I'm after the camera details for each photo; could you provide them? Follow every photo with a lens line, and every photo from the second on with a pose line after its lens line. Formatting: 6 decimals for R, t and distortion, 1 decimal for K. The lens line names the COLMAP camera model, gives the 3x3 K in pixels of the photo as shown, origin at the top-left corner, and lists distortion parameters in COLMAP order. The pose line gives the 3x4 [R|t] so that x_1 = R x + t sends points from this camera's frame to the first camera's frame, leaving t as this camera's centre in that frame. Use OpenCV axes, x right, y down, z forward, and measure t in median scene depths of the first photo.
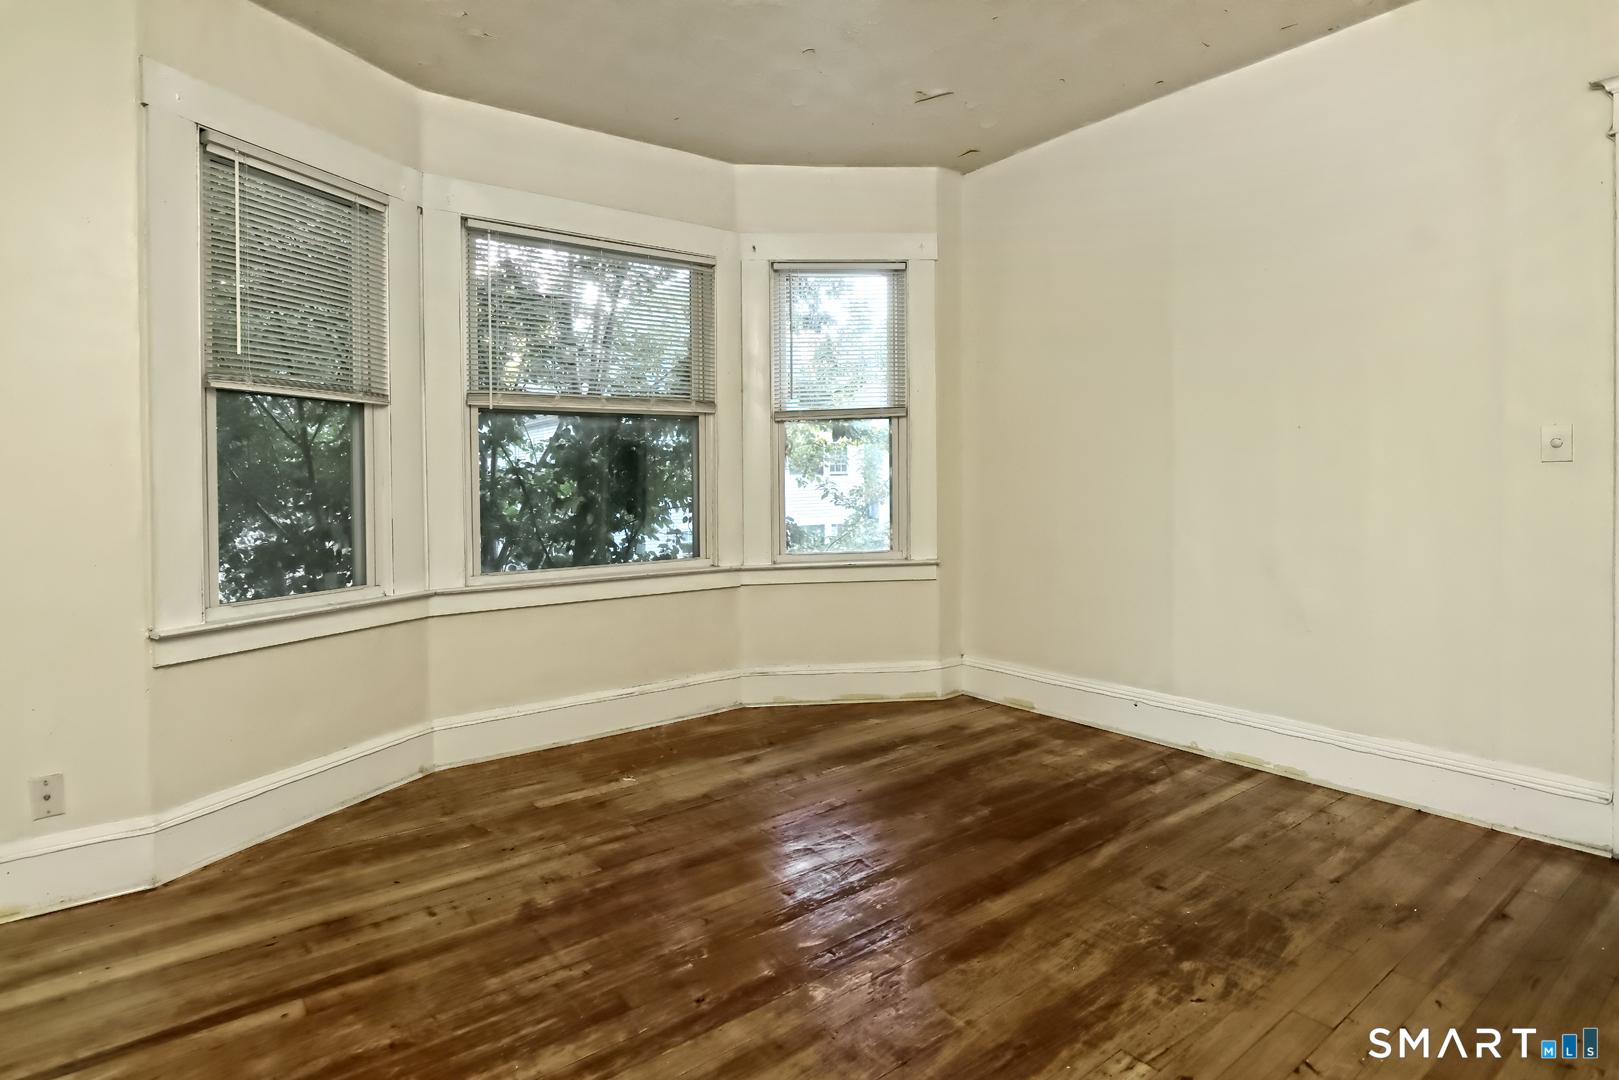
lens RADIAL K [[858.9, 0, 815.5], [0, 858.9, 477.8], [0, 0, 1]] dist [-0.014239, 0.002306]
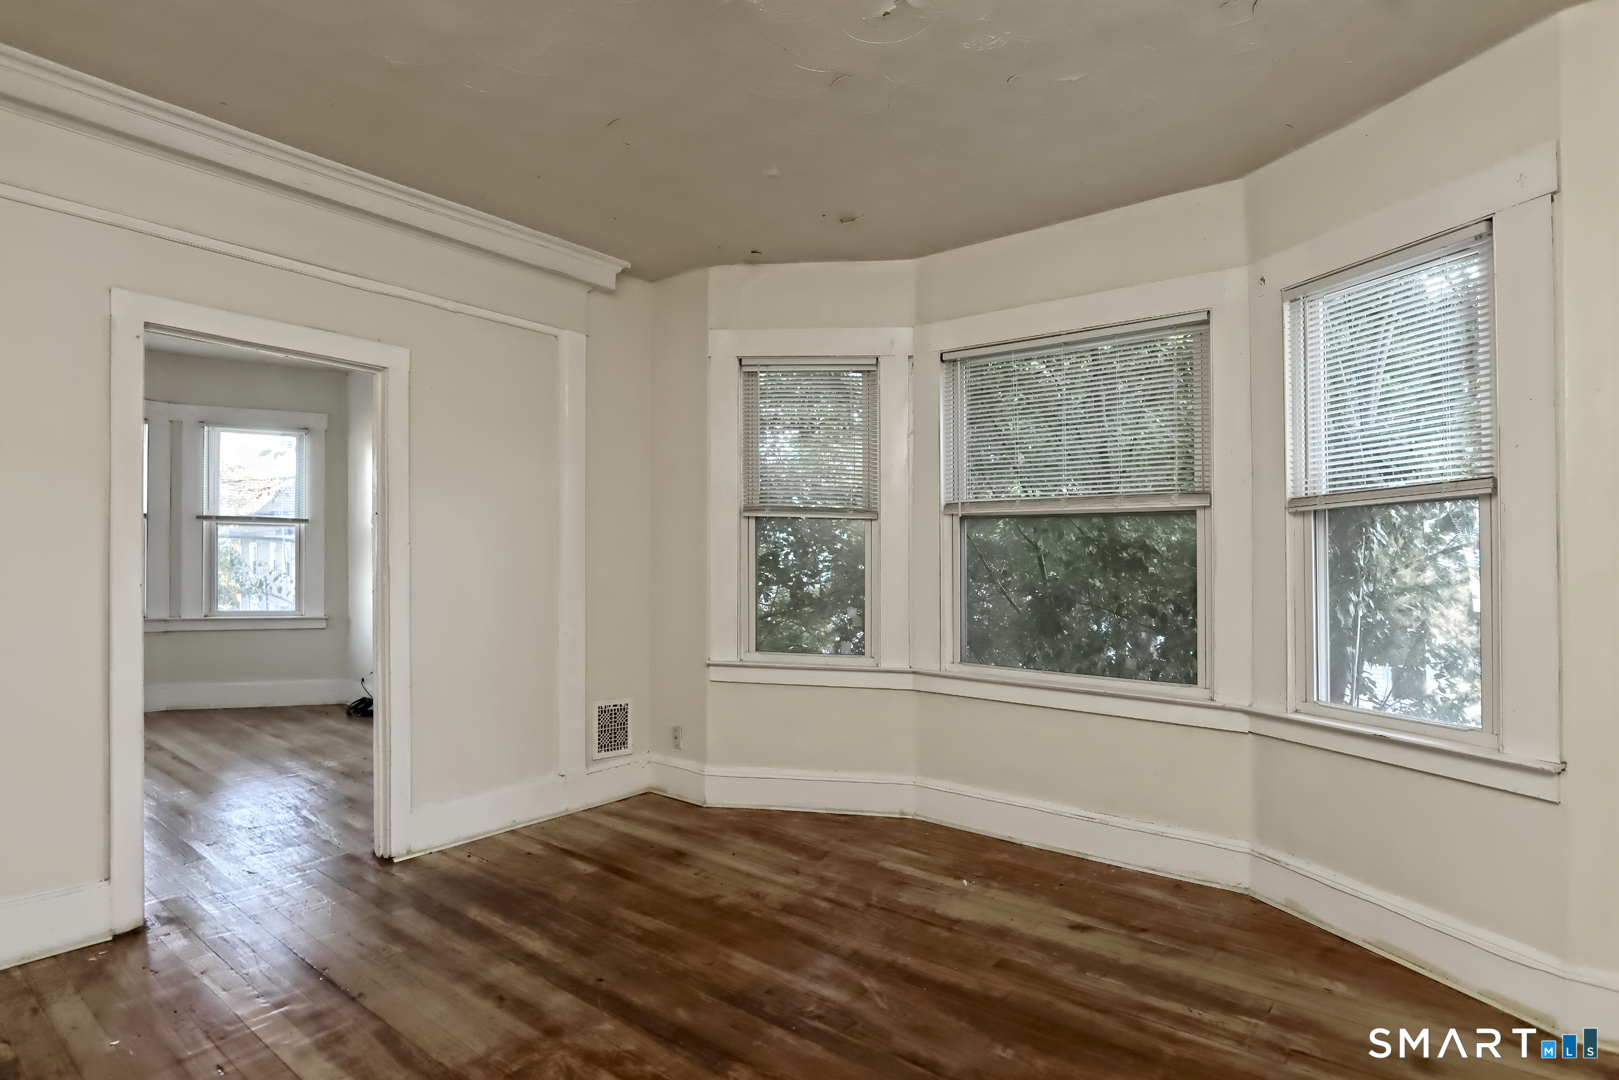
lens RADIAL K [[858.9, 0, 818.9], [0, 858.9, 551.6], [0, 0, 1]] dist [-0.014239, 0.002306]
pose [[0.235999, 0.006396, -0.971732, 0.726855], [-0.022224, 0.999752, 0.001183, -0.033846], [0.971499, 0.021316, 0.236082, 0.598534]]
